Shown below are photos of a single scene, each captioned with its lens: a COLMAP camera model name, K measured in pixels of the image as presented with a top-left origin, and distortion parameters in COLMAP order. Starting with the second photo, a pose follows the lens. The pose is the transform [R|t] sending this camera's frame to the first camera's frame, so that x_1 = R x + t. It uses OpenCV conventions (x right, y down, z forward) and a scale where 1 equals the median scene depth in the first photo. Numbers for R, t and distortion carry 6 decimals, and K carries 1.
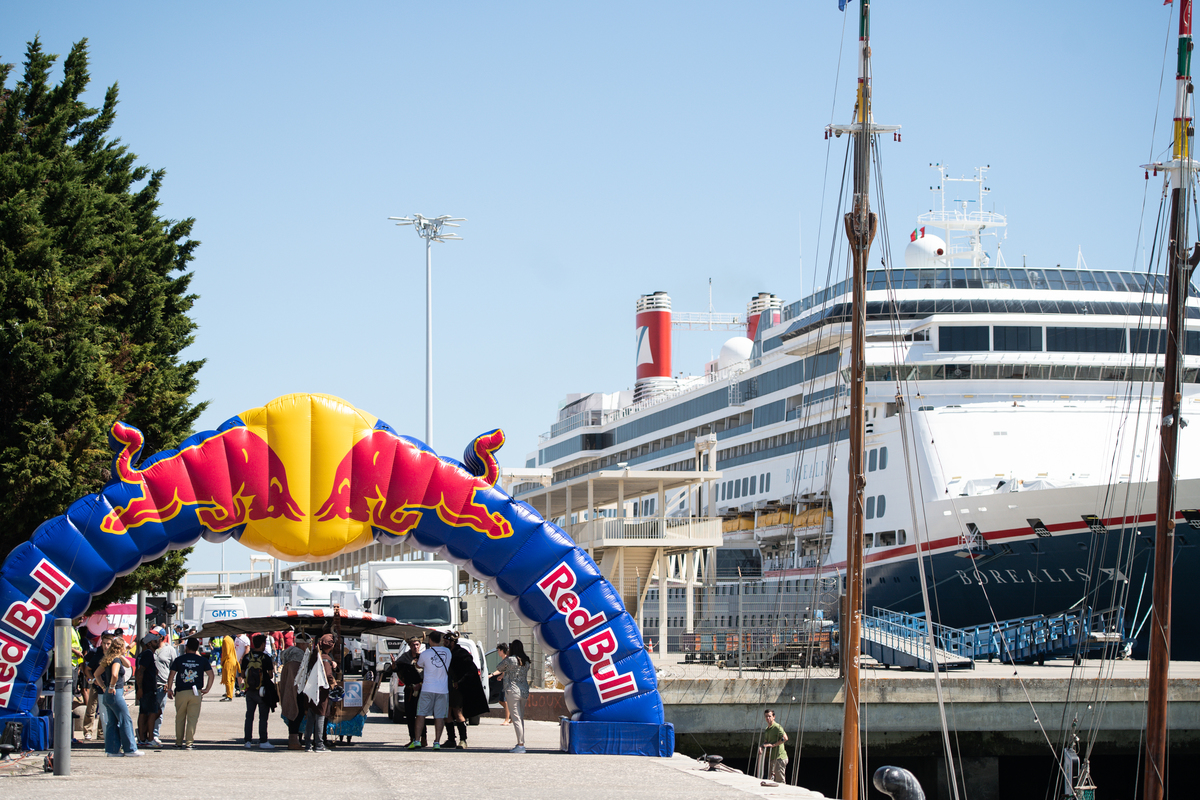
lens RADIAL K [[2764.7, 0, 600.0], [0, 2764.7, 400.0], [0, 0, 1]] dist [-0.019394, 0.657875]
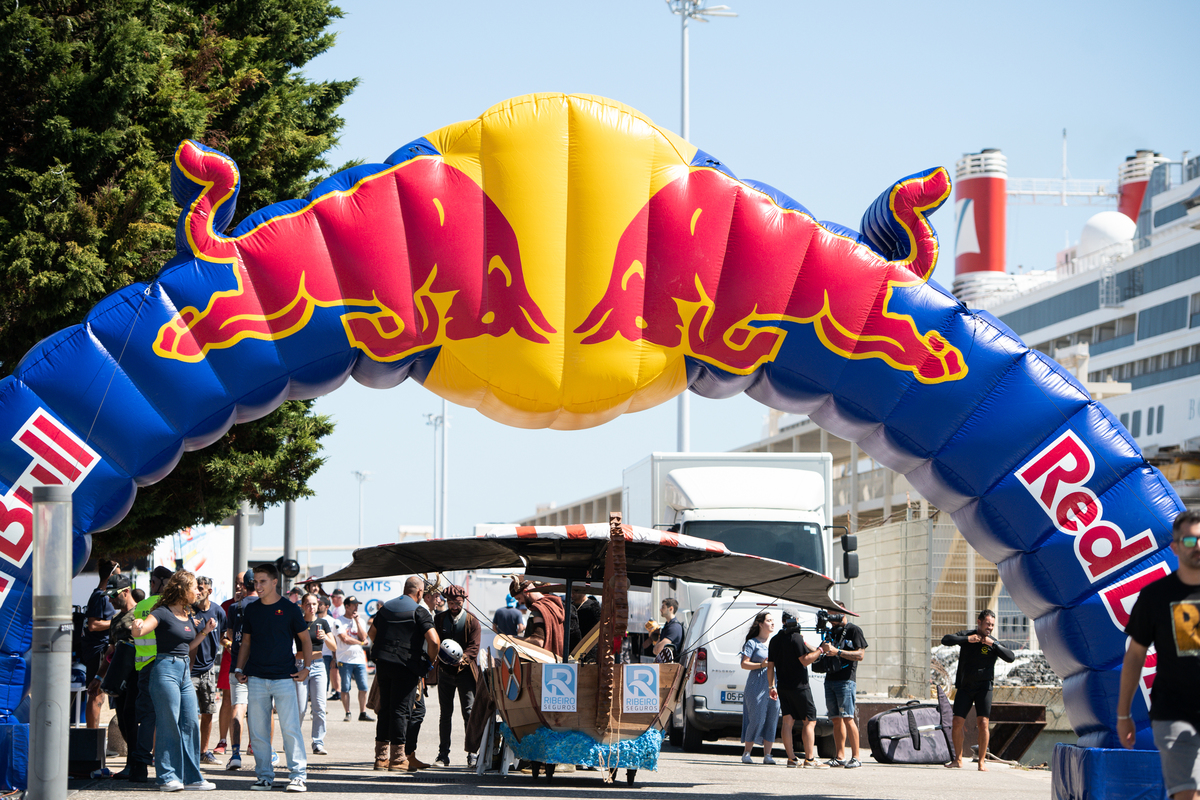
lens RADIAL K [[3987.6, 0, 600.0], [0, 3987.6, 400.0], [0, 0, 1]] dist [0.171506, 3.265917]
pose [[0.996936, 0.008536, -0.077753, -0.041354], [-0.006517, 0.999636, 0.026187, 0.034525], [0.077948, -0.025600, 0.996629, 0.270458]]
